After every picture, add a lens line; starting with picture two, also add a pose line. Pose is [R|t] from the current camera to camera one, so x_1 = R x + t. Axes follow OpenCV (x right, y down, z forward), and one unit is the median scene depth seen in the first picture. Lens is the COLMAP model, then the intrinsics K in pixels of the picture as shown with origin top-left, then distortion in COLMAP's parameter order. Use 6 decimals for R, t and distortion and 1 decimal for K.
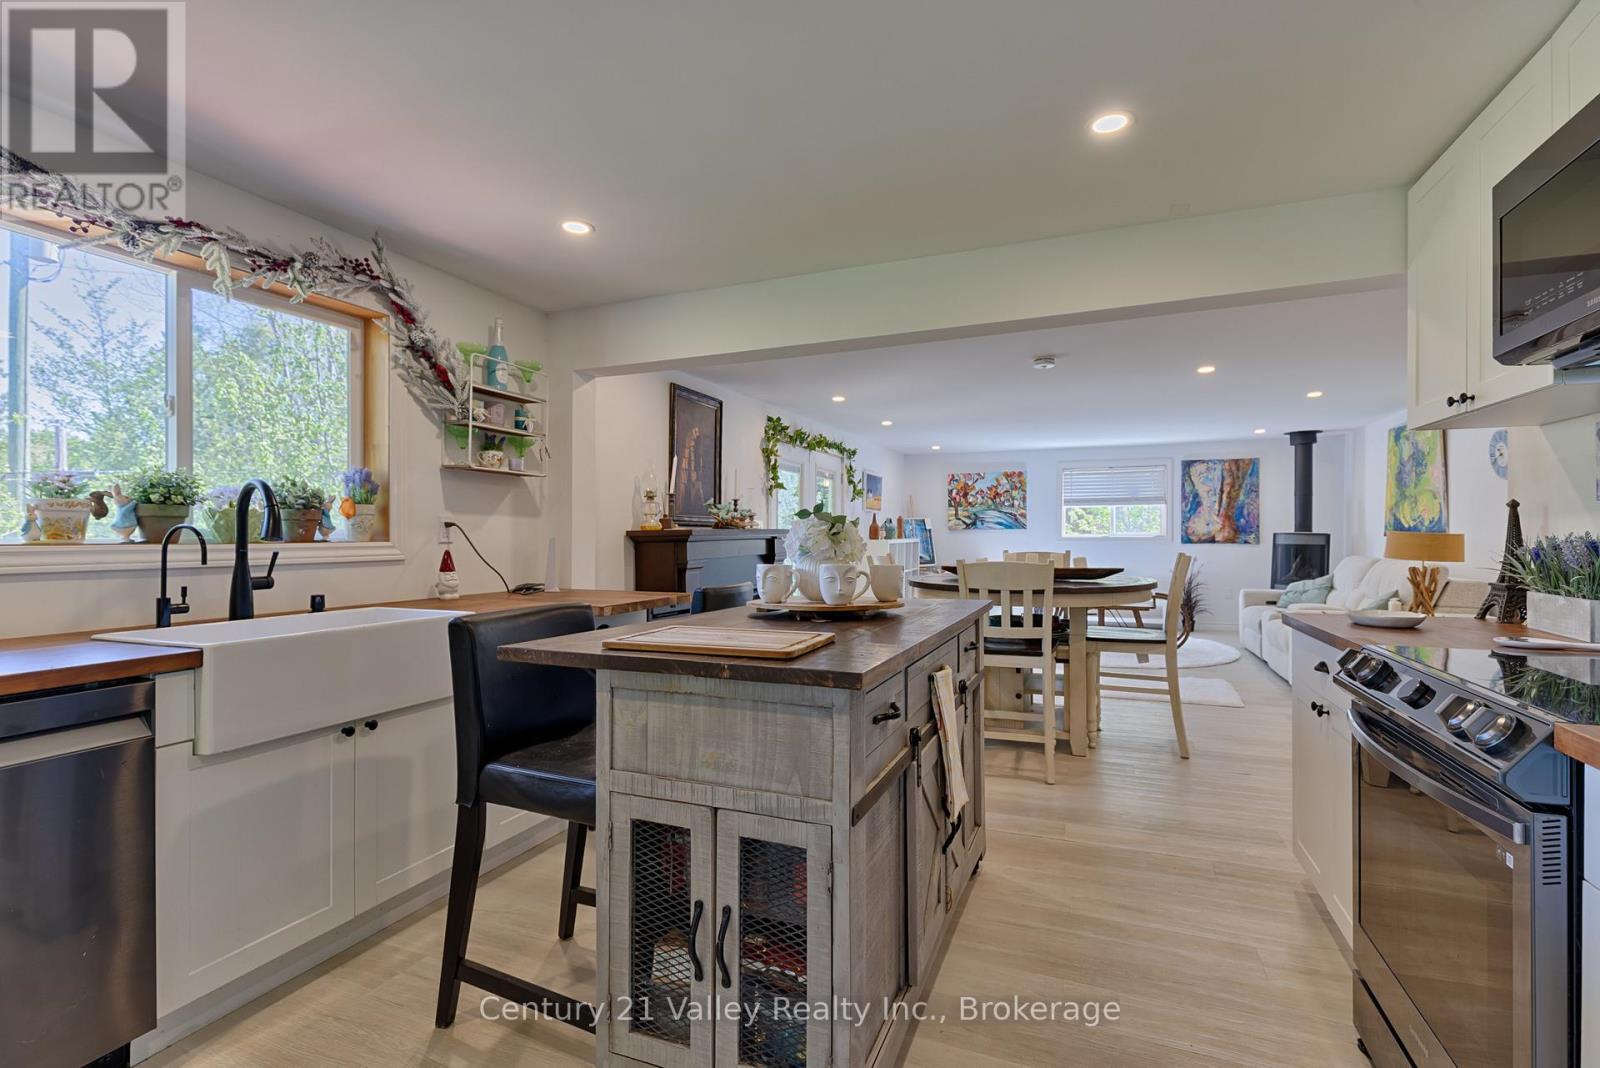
lens RADIAL K [[718.3, 0, 800.0], [0, 718.3, 534.0], [0, 0, 1]] dist [0.001116, -0.000107]
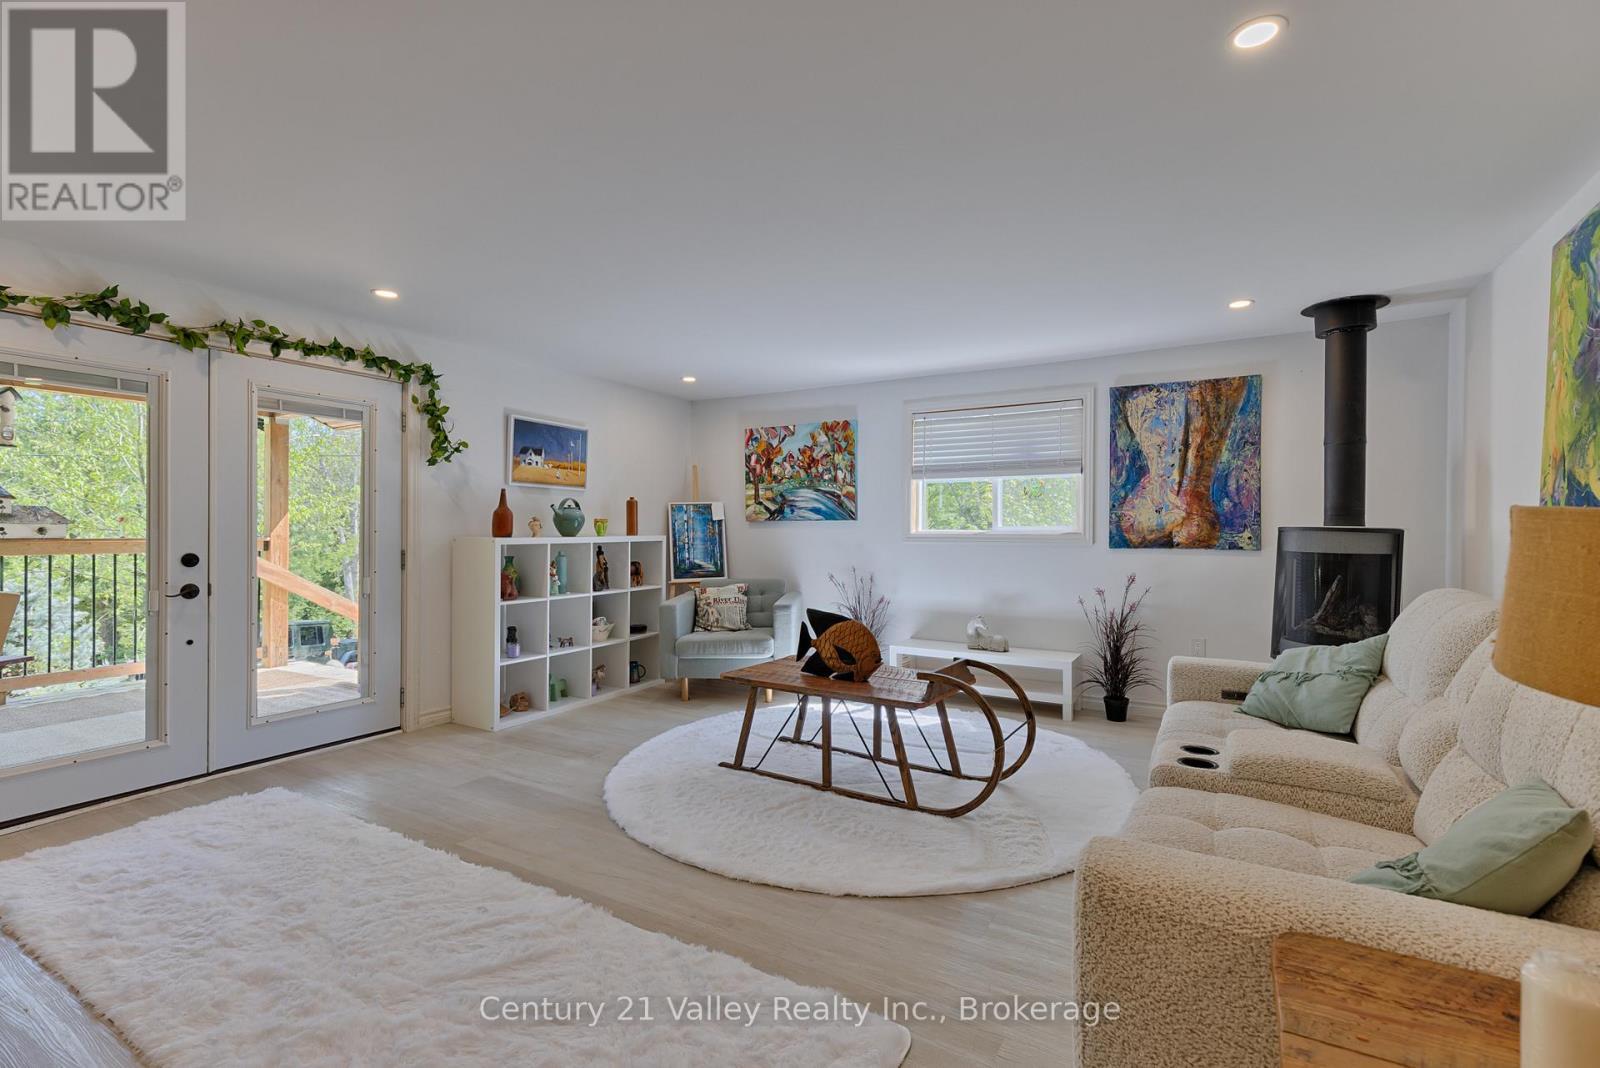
lens RADIAL K [[710.2, 0, 819.9], [0, 710.2, 529.0], [0, 0, 1]] dist [0.004266, -0.000064]
pose [[0.992910, 0.003640, -0.118815, 0.473611], [-0.003703, 0.999993, -0.000314, 0.000913], [0.118813, 0.000751, 0.992916, 0.572894]]
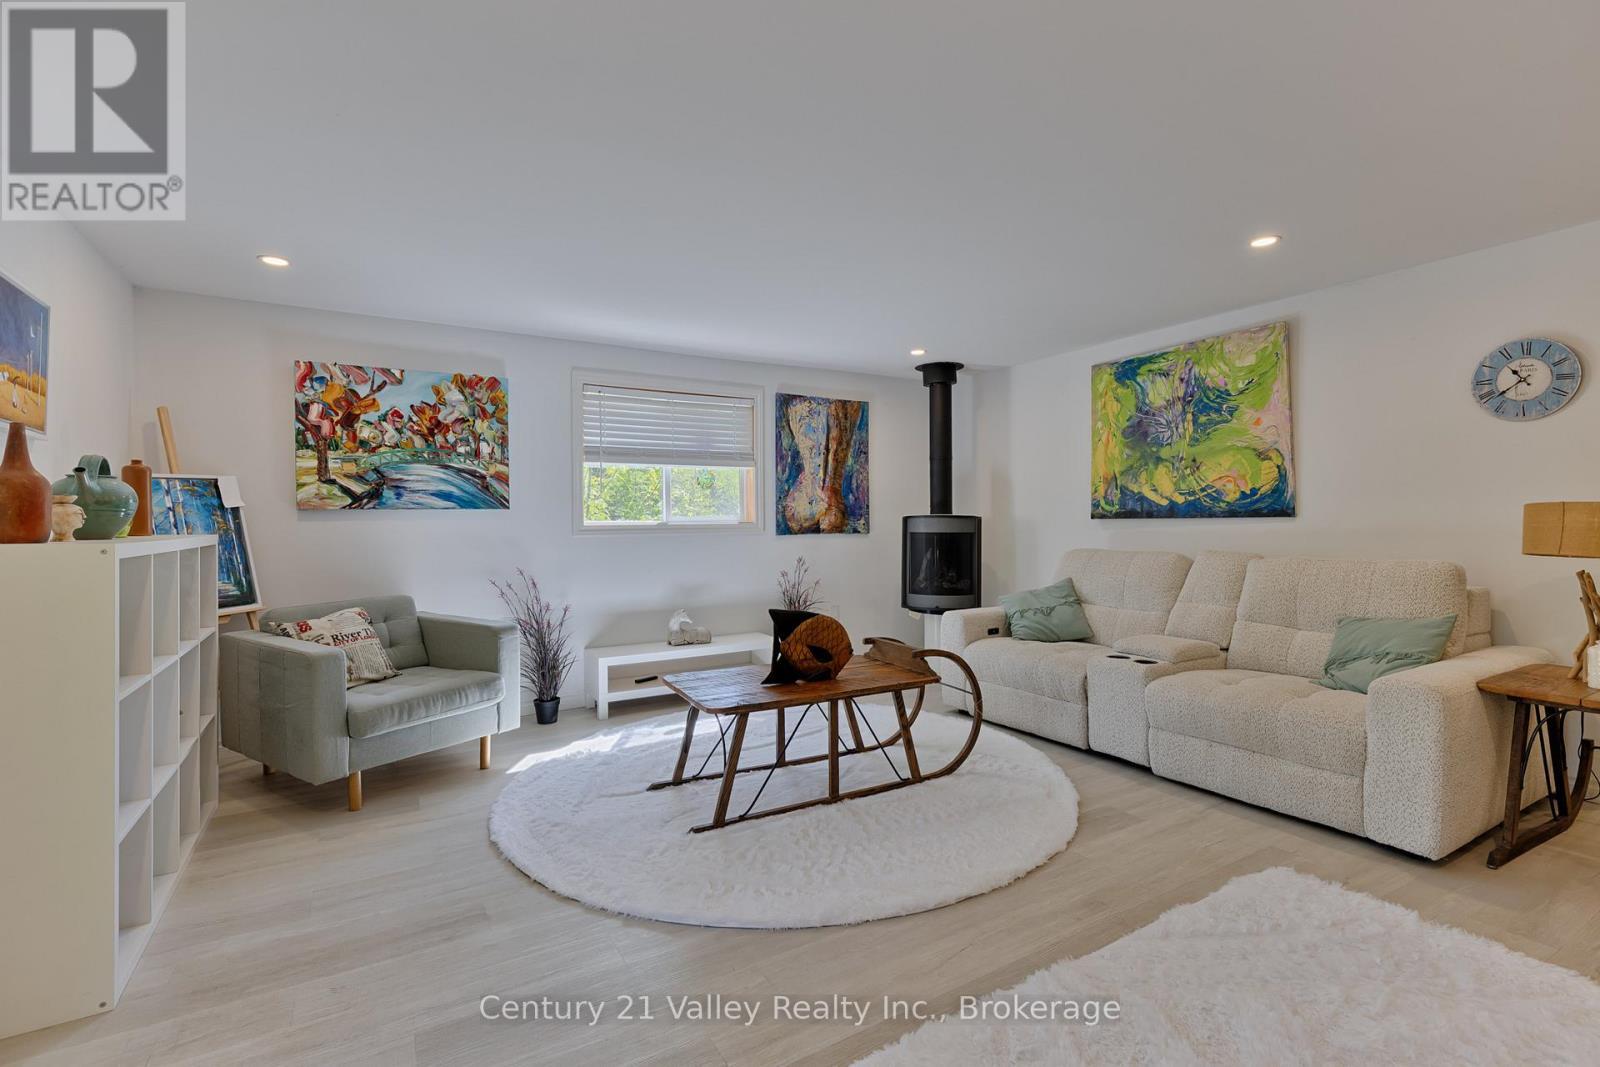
lens RADIAL K [[726.5, 0, 795.5], [0, 726.5, 526.4], [0, 0, 1]] dist [0.002712, -0.000249]
pose [[0.590233, -0.009424, 0.807178, 0.074577], [0.008338, 0.999950, 0.005577, 0.004046], [-0.807190, 0.003439, 0.590282, 0.787908]]
